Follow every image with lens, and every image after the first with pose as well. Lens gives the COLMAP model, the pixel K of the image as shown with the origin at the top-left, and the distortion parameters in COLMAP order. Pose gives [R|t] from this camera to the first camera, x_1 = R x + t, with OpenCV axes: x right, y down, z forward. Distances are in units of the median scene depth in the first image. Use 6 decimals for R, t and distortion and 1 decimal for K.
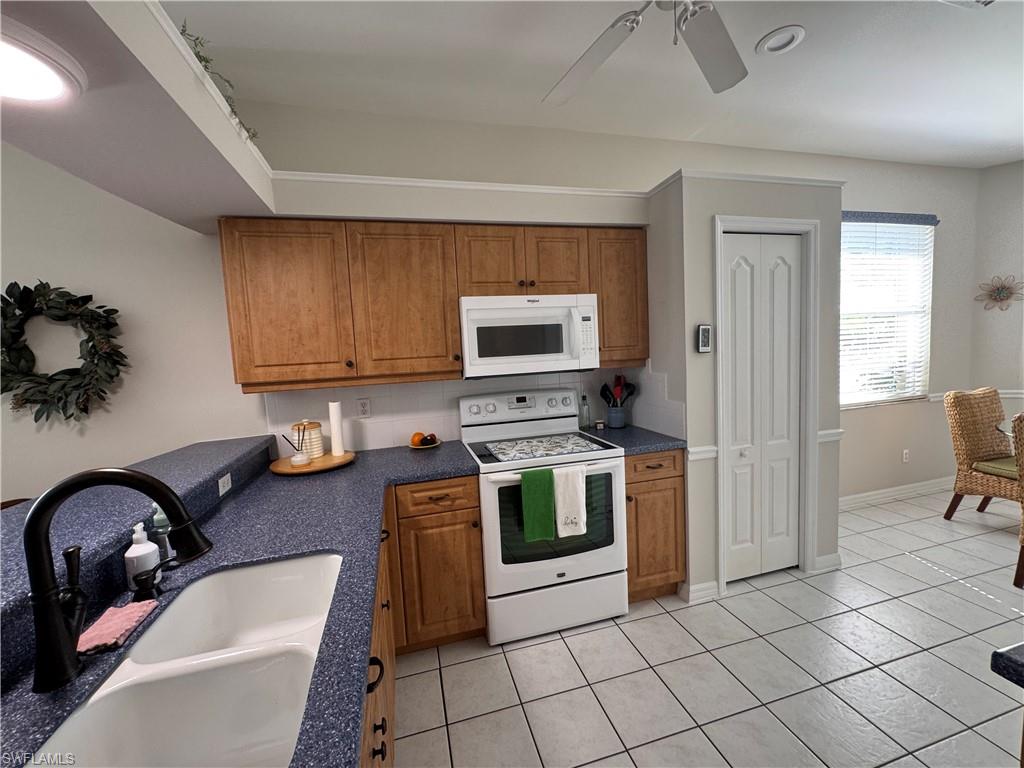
lens RADIAL K [[411.3, 0, 512.1], [0, 411.3, 381.9], [0, 0, 1]] dist [-0.000147, 0.000786]
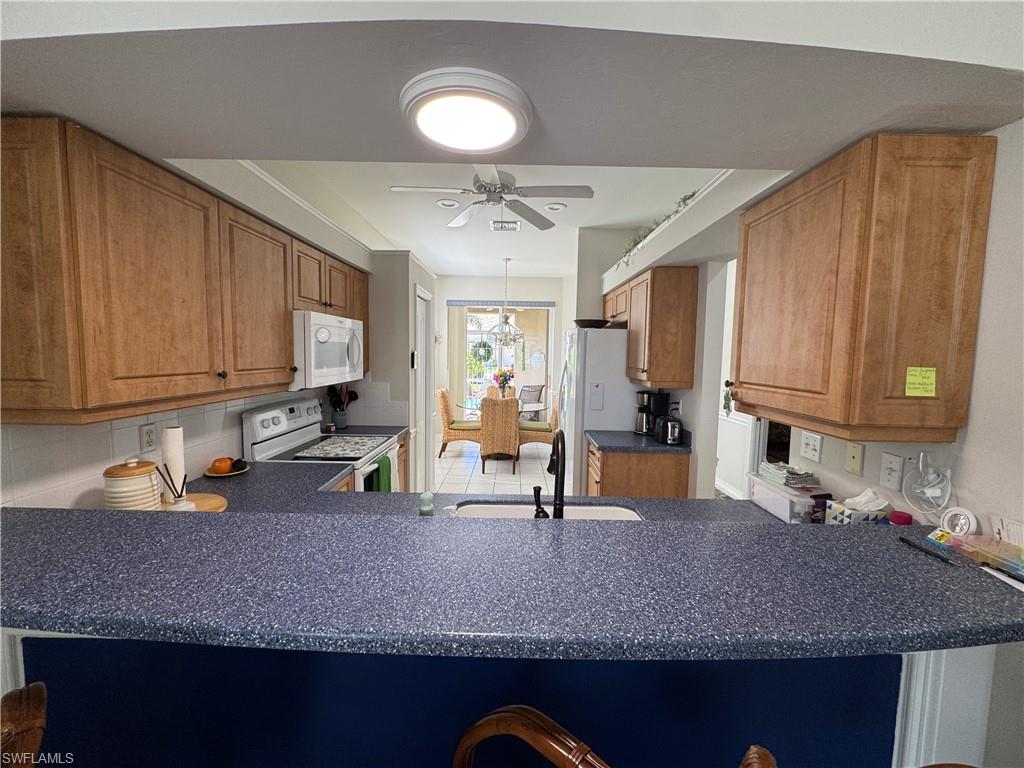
lens RADIAL K [[411.3, 0, 511.7], [0, 411.3, 385.2], [0, 0, 1]] dist [-0.000147, 0.000786]
pose [[0.267680, -0.019682, 0.963307, -1.029399], [0.040149, 0.999151, 0.009258, -0.008883], [-0.962671, 0.036198, 0.268243, 0.244271]]
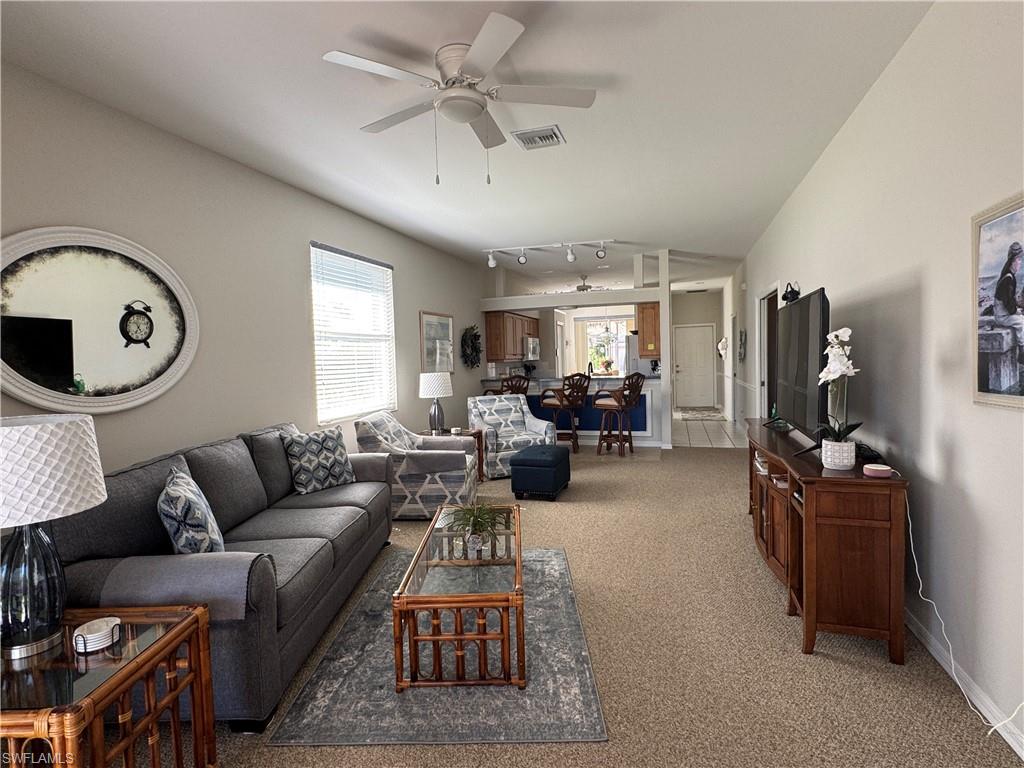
lens RADIAL K [[517.0, 0, 512.1], [0, 517.0, 383.7], [0, 0, 1]] dist [0.000072, 0.000007]
pose [[0.541141, -0.005345, 0.840915, -4.095817], [0.065187, 0.997237, -0.035610, 0.351237], [-0.838402, 0.074087, 0.539994, -1.304653]]
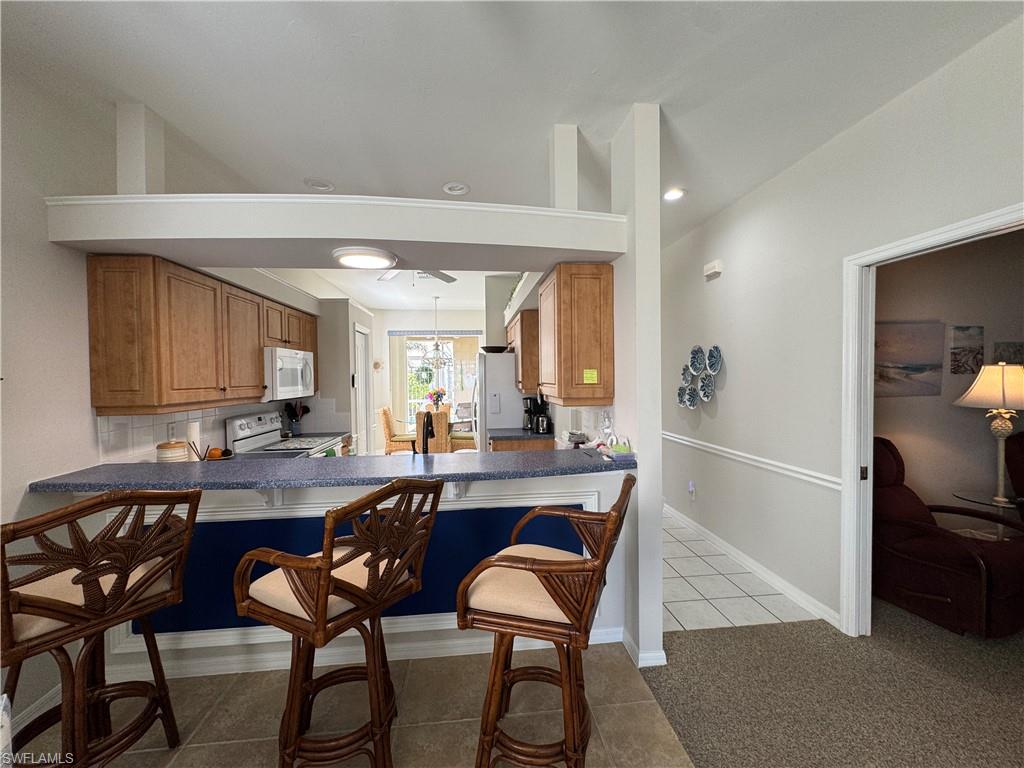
lens RADIAL K [[411.3, 0, 510.4], [0, 411.3, 384.2], [0, 0, 1]] dist [-0.000147, 0.000786]
pose [[0.166153, 0.030578, 0.985626, -1.535323], [0.079222, 0.995874, -0.044251, 0.069148], [-0.982913, 0.085435, 0.163045, -0.097800]]
